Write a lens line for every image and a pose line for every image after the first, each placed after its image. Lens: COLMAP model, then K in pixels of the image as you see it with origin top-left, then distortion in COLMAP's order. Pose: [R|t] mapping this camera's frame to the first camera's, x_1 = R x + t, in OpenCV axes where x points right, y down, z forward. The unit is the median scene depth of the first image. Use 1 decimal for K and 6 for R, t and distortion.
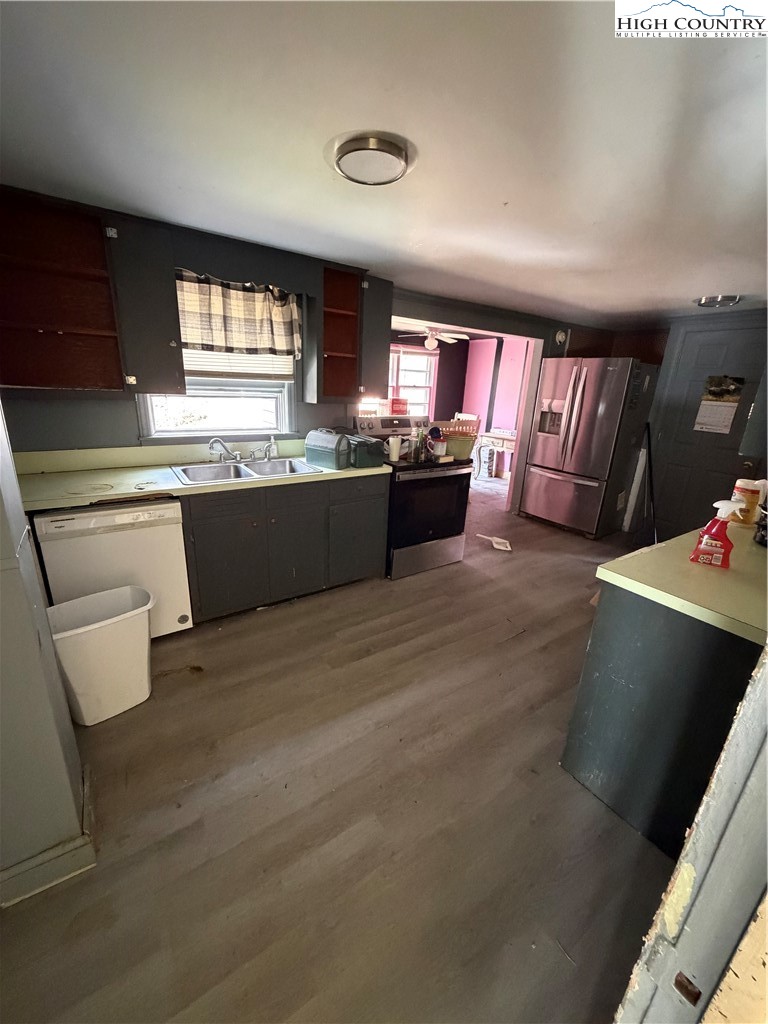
lens RADIAL K [[411.4, 0, 380.0], [0, 411.4, 521.7], [0, 0, 1]] dist [0.001769, -0.000157]
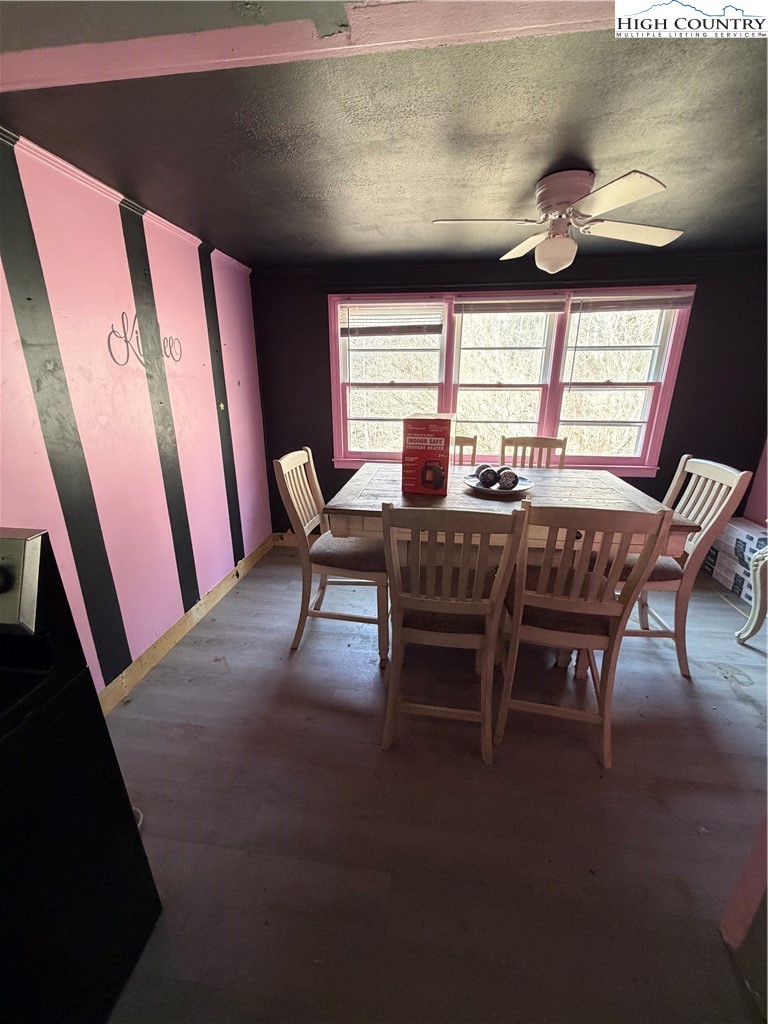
lens RADIAL K [[411.4, 0, 383.0], [0, 411.4, 516.0], [0, 0, 1]] dist [0.001769, -0.000157]
pose [[0.744982, 0.180692, -0.642146, 0.215366], [-0.190151, 0.980201, 0.055214, -0.171842], [0.639409, 0.080971, 0.764591, 0.532062]]
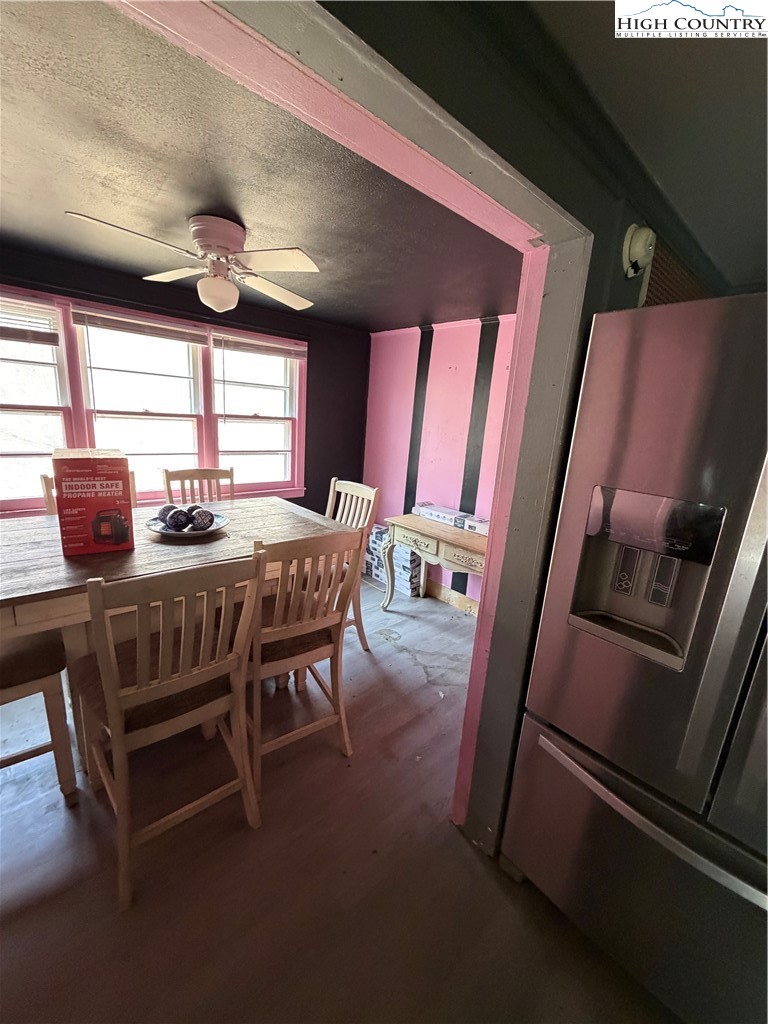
lens RADIAL K [[411.4, 0, 381.6], [0, 411.4, 514.2], [0, 0, 1]] dist [0.001769, -0.000157]
pose [[0.989055, -0.003571, 0.147501, 0.159923], [0.015358, 0.996768, -0.078851, -0.178548], [-0.146743, 0.080254, 0.985914, 0.524189]]
